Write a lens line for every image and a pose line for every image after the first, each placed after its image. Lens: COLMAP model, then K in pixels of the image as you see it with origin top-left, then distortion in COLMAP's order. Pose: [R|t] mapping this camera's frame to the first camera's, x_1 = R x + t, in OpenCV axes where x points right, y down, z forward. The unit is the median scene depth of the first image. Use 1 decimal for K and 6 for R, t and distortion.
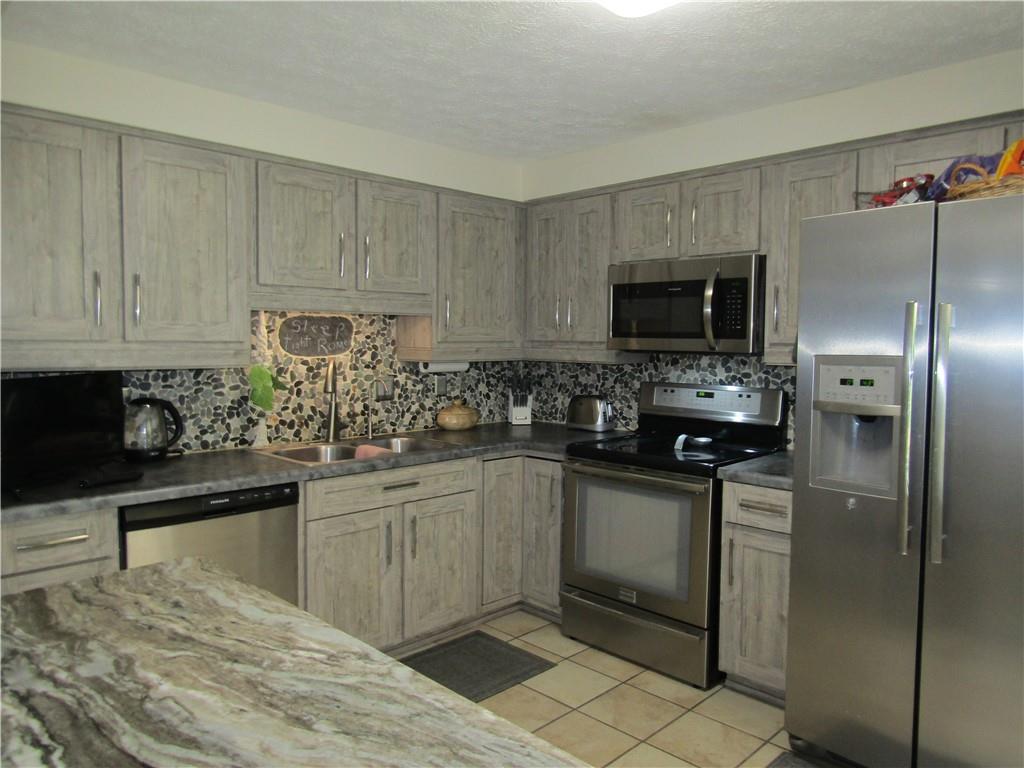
lens RADIAL K [[730.2, 0, 518.0], [0, 730.2, 387.1], [0, 0, 1]] dist [-0.024562, 0.009165]
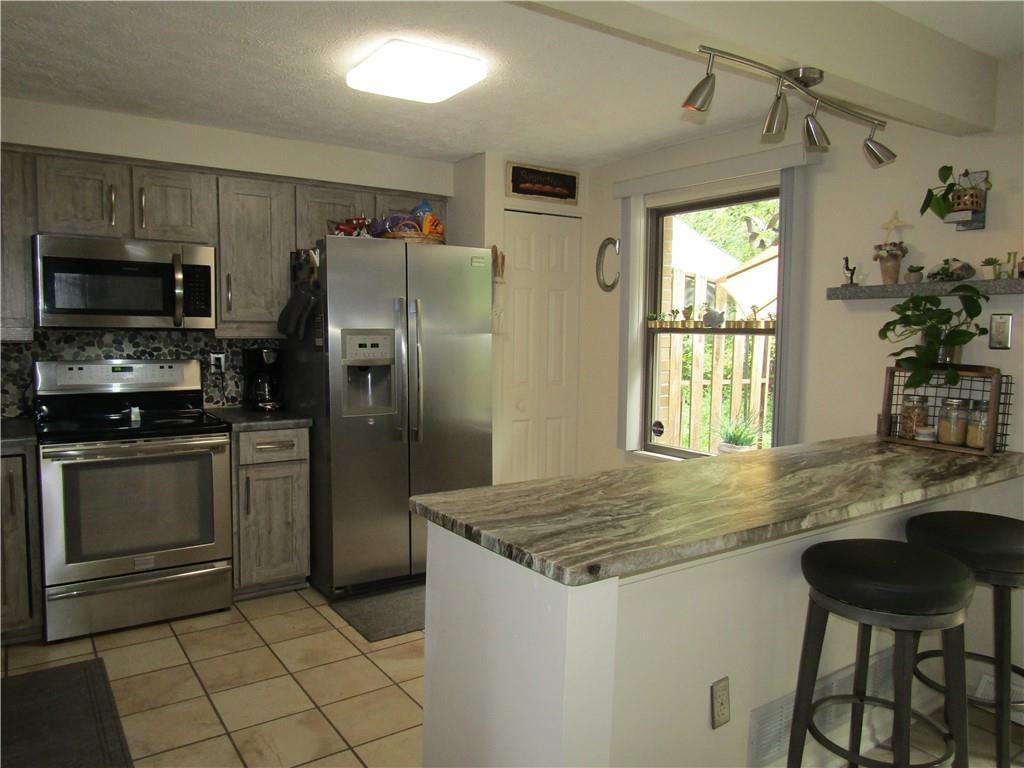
lens RADIAL K [[730.2, 0, 510.8], [0, 730.2, 387.7], [0, 0, 1]] dist [-0.024562, 0.009165]
pose [[0.179856, -0.086316, 0.979899, -0.750097], [0.053603, 0.995523, 0.077853, -0.016388], [-0.982231, 0.038523, 0.183677, 0.286070]]
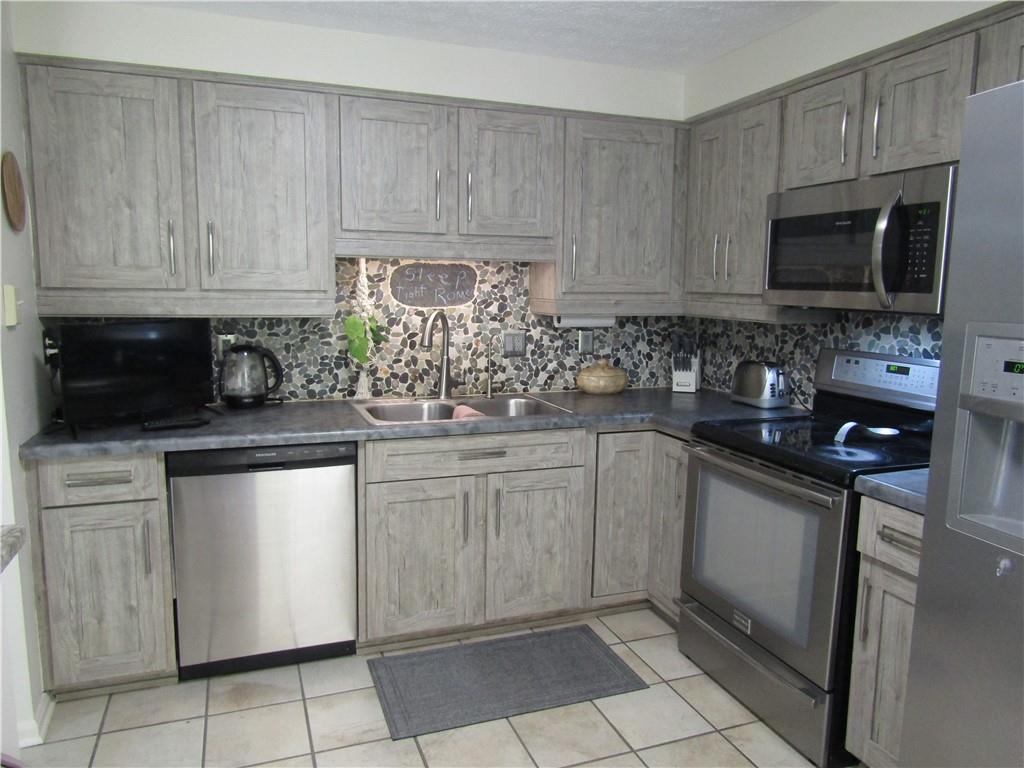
lens RADIAL K [[730.2, 0, 510.6], [0, 730.2, 388.9], [0, 0, 1]] dist [-0.024562, 0.009165]
pose [[0.907261, 0.063983, -0.415673, 0.232595], [-0.034154, 0.996304, 0.078811, -0.016002], [0.419180, -0.057306, 0.906093, 0.204600]]
